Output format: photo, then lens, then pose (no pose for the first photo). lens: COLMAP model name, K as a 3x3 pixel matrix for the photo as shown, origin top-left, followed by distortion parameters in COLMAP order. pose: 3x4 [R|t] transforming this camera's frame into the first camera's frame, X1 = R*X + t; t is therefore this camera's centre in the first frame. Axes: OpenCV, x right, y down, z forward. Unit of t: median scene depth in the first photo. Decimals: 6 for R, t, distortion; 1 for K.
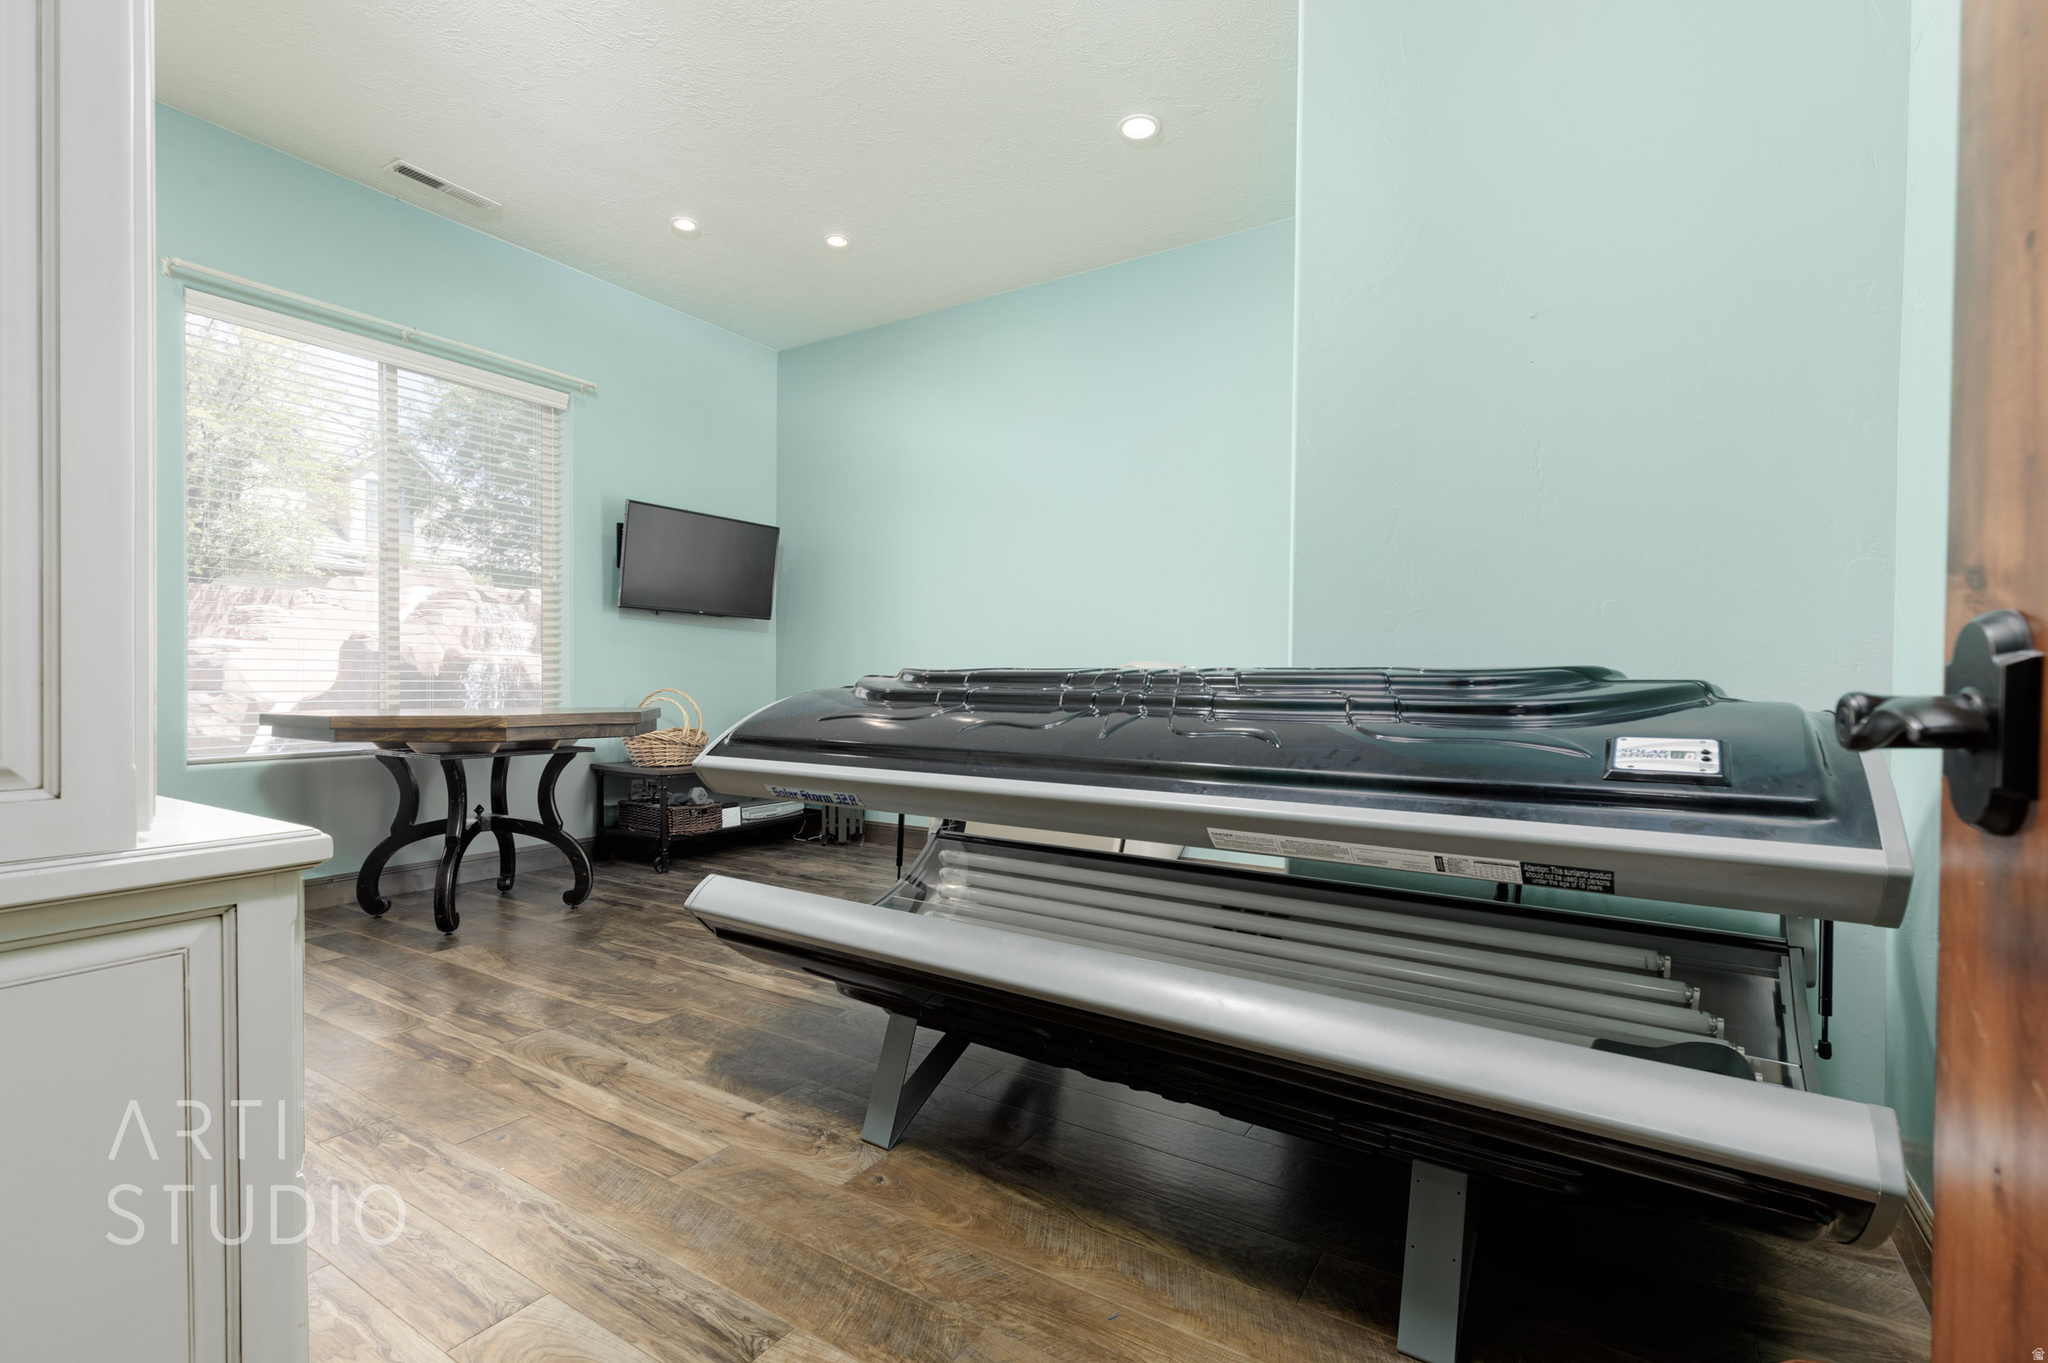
lens RADIAL K [[911.0, 0, 1037.4], [0, 911.0, 687.4], [0, 0, 1]] dist [0.004559, -0.000407]
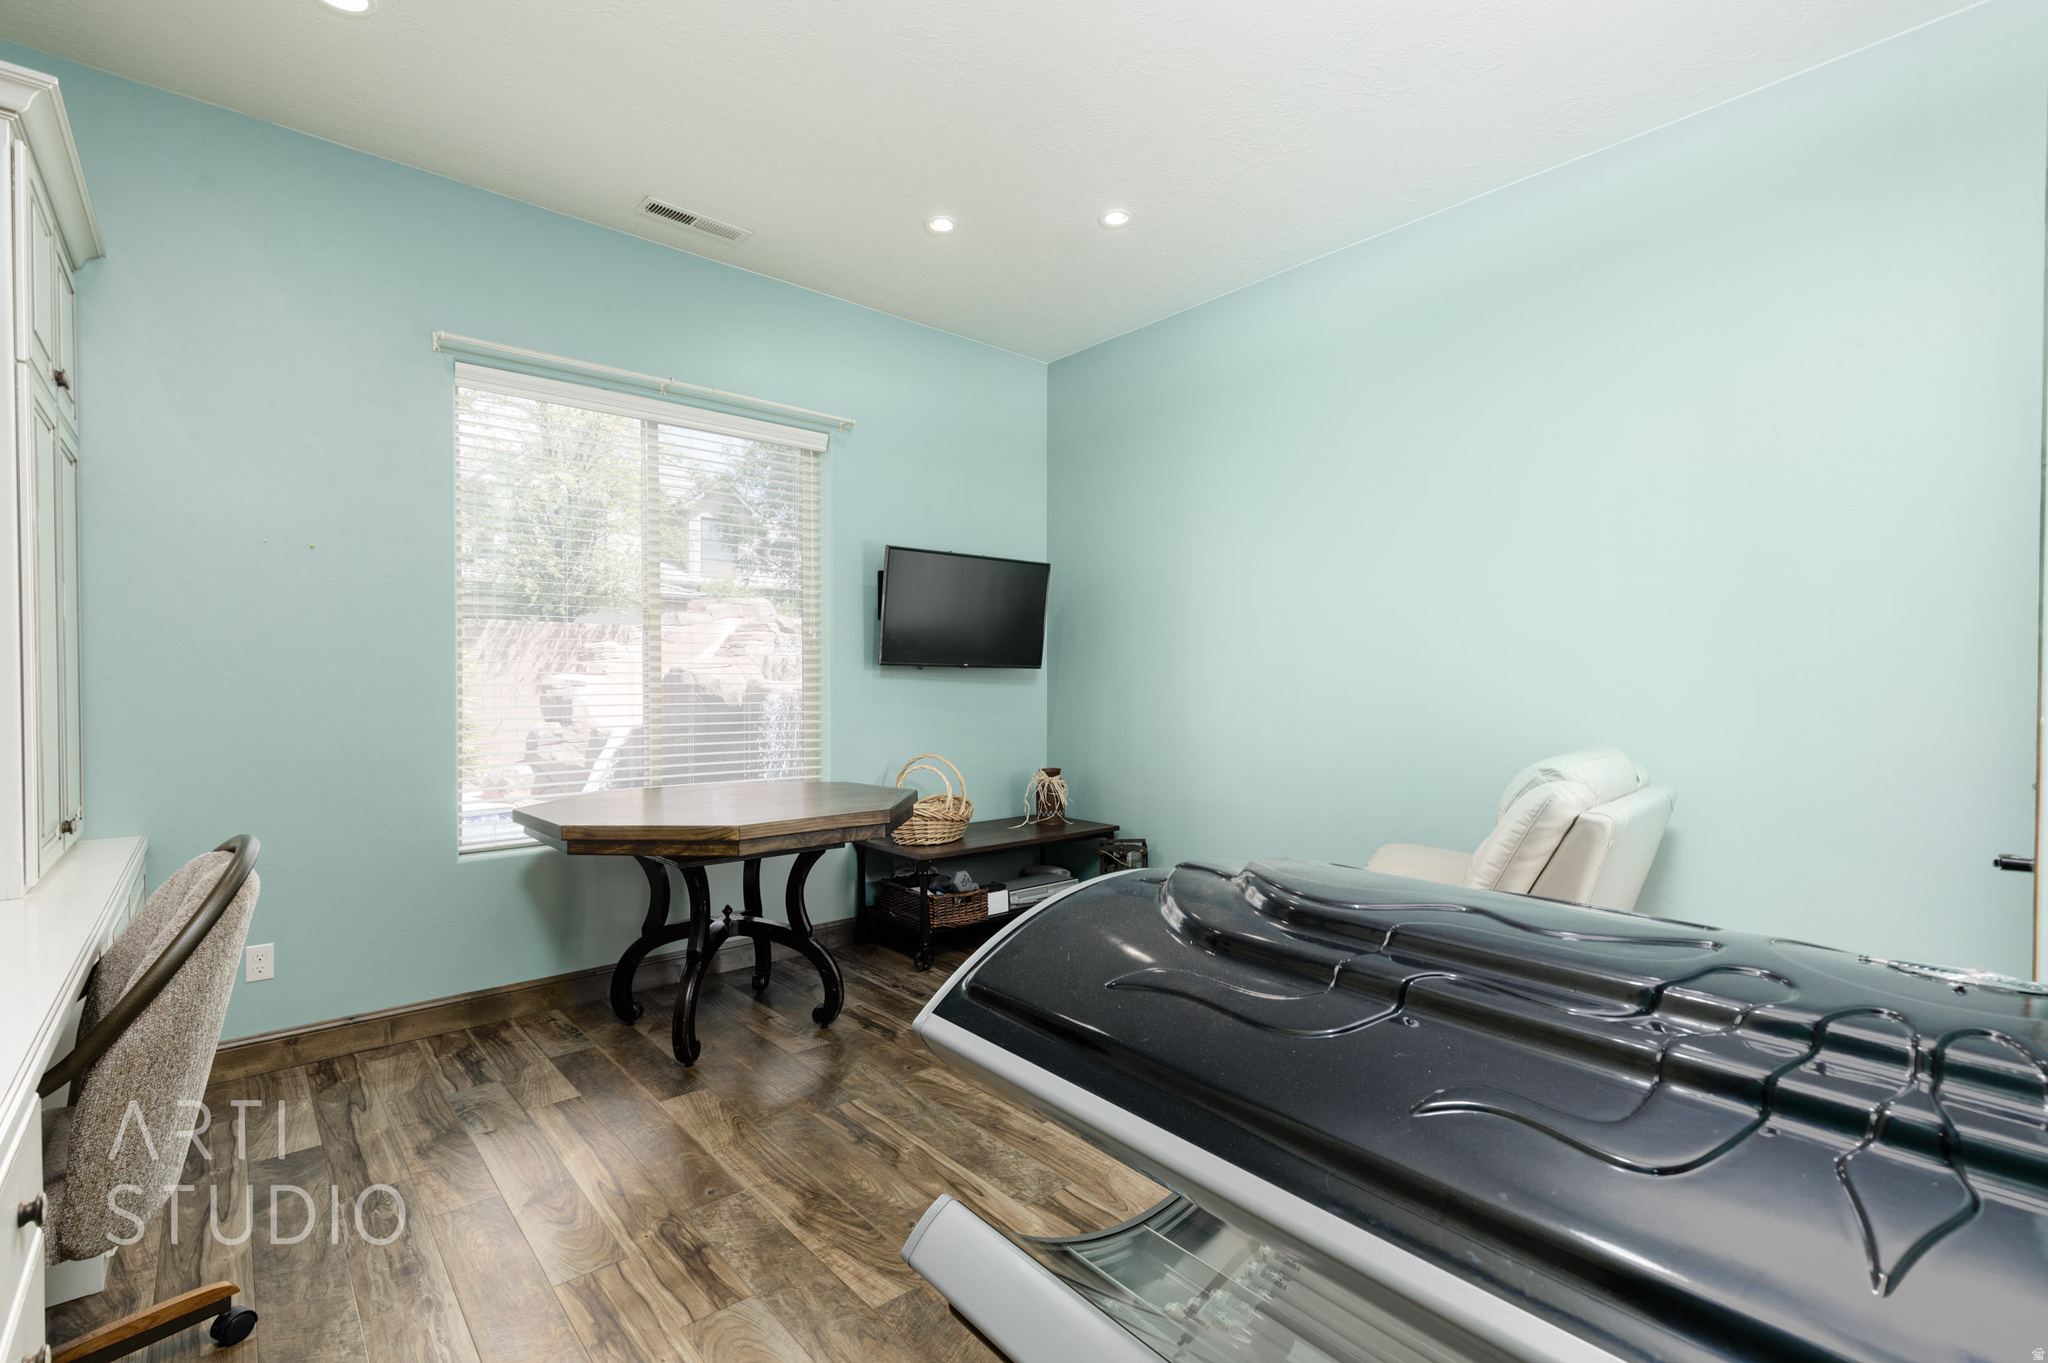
lens RADIAL K [[911.0, 0, 1037.4], [0, 911.0, 687.4], [0, 0, 1]] dist [0.004559, -0.000407]
pose [[0.957404, -0.004883, -0.288711, -0.054391], [0.004608, 0.999988, -0.001631, -0.070299], [0.288716, 0.000231, 0.957415, 0.201762]]
